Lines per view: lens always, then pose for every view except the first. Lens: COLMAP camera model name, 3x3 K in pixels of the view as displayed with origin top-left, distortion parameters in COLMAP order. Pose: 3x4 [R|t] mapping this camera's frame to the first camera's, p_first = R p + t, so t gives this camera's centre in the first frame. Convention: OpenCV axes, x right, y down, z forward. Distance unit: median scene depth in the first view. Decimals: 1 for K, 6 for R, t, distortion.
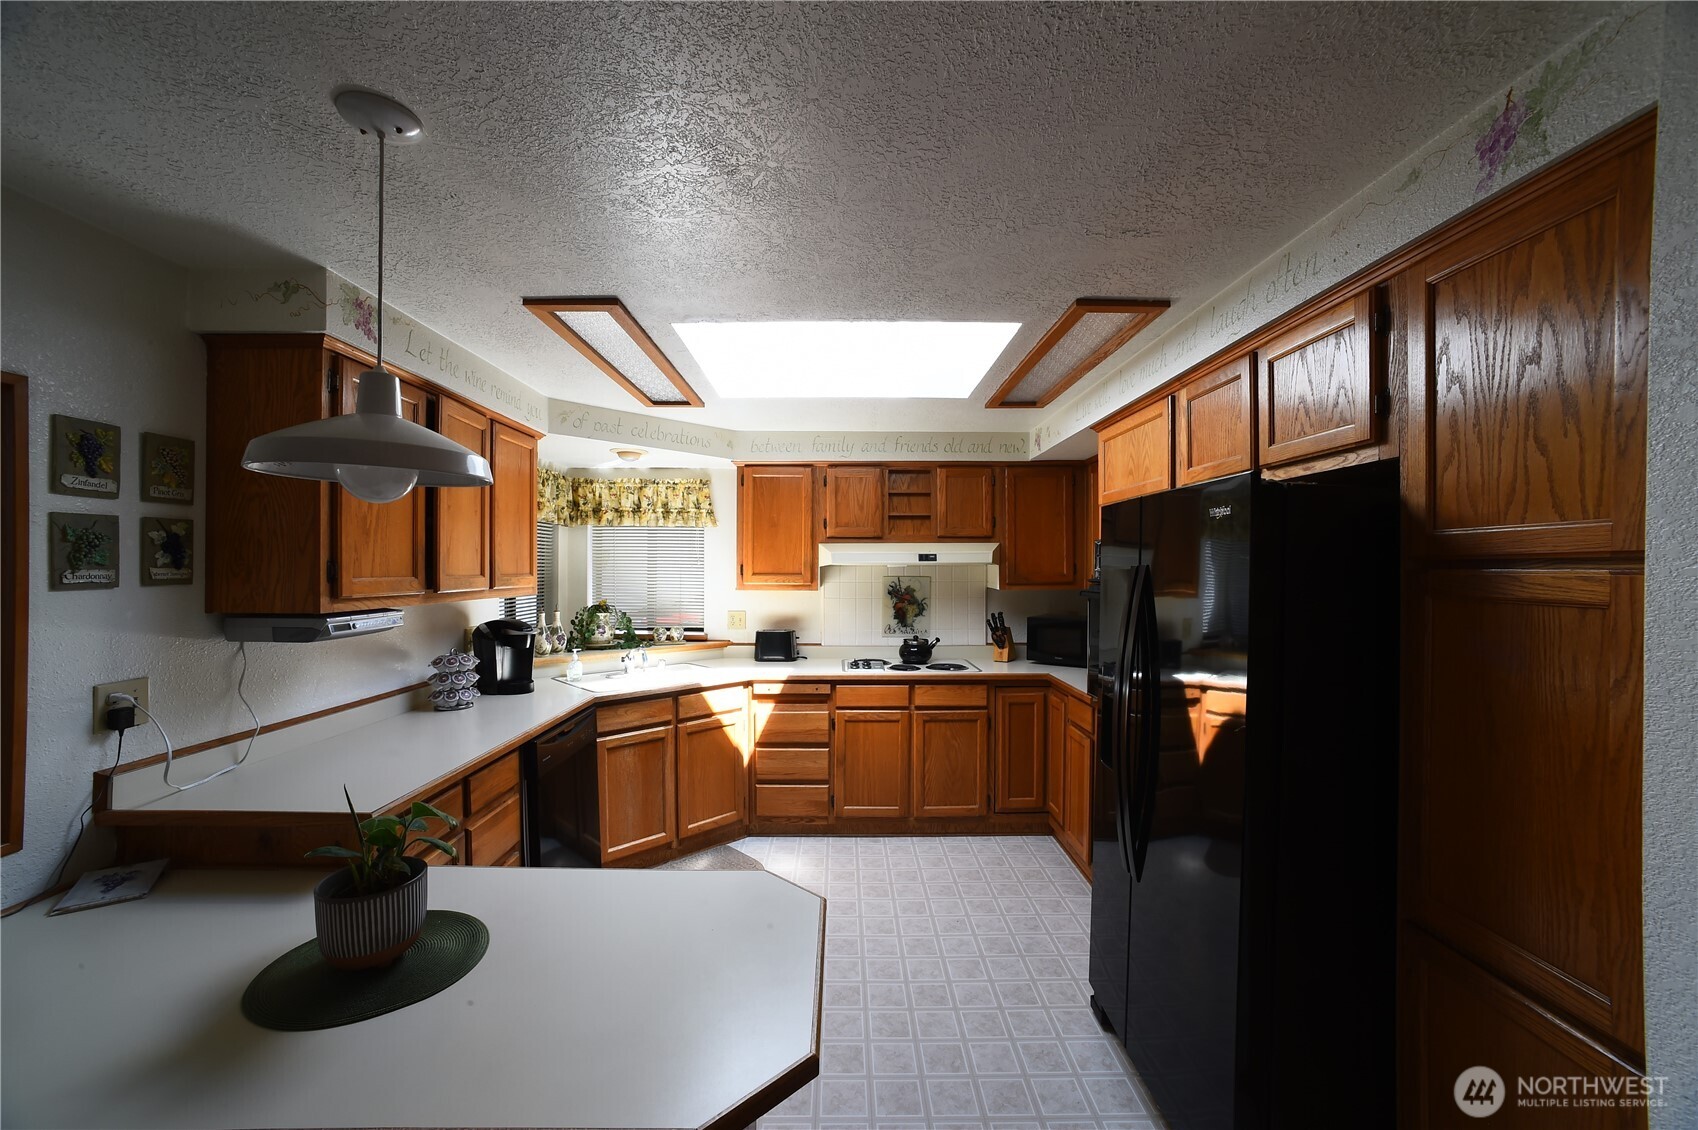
lens RADIAL K [[662.7, 0, 849.3], [0, 662.7, 563.3], [0, 0, 1]] dist [-0.000740, 0.000105]
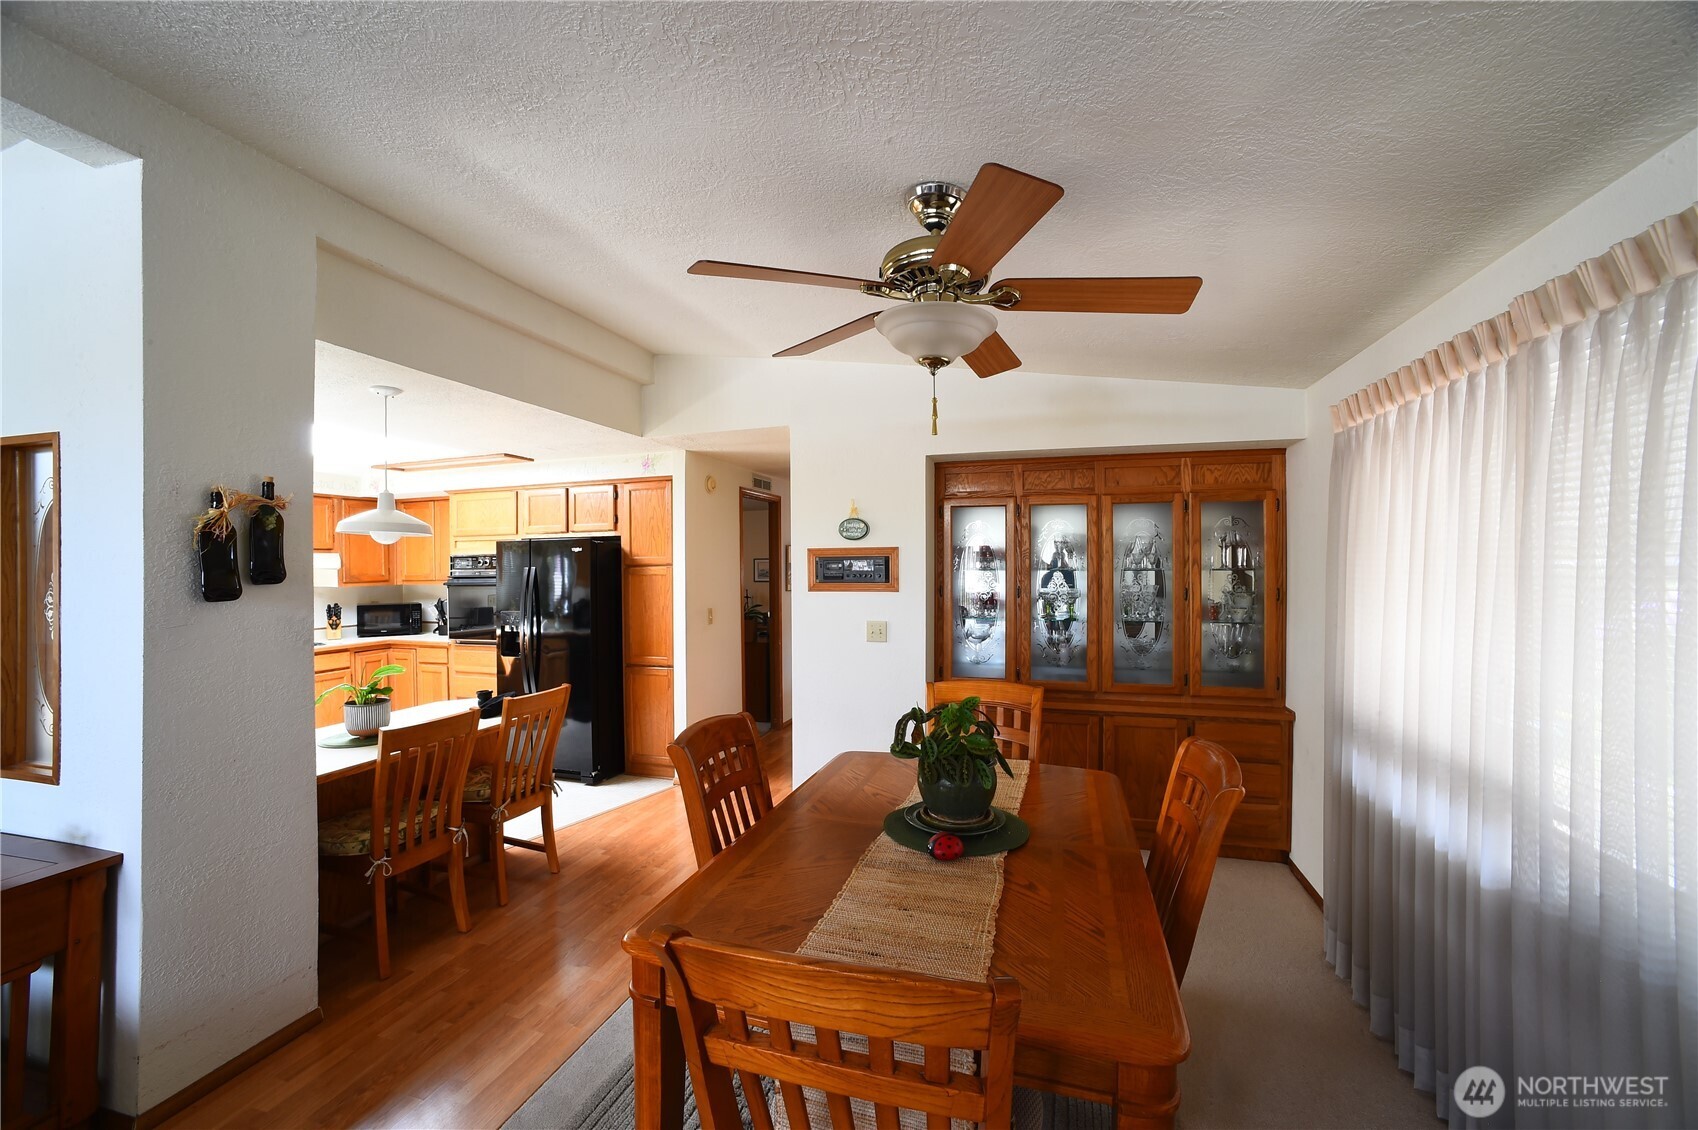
lens RADIAL K [[662.7, 0, 852.6], [0, 662.7, 569.5], [0, 0, 1]] dist [-0.000740, 0.000105]
pose [[0.311713, -0.005147, 0.950162, -2.125283], [0.003448, 0.999985, 0.004286, 0.006667], [-0.950170, 0.001941, 0.311726, -1.263485]]
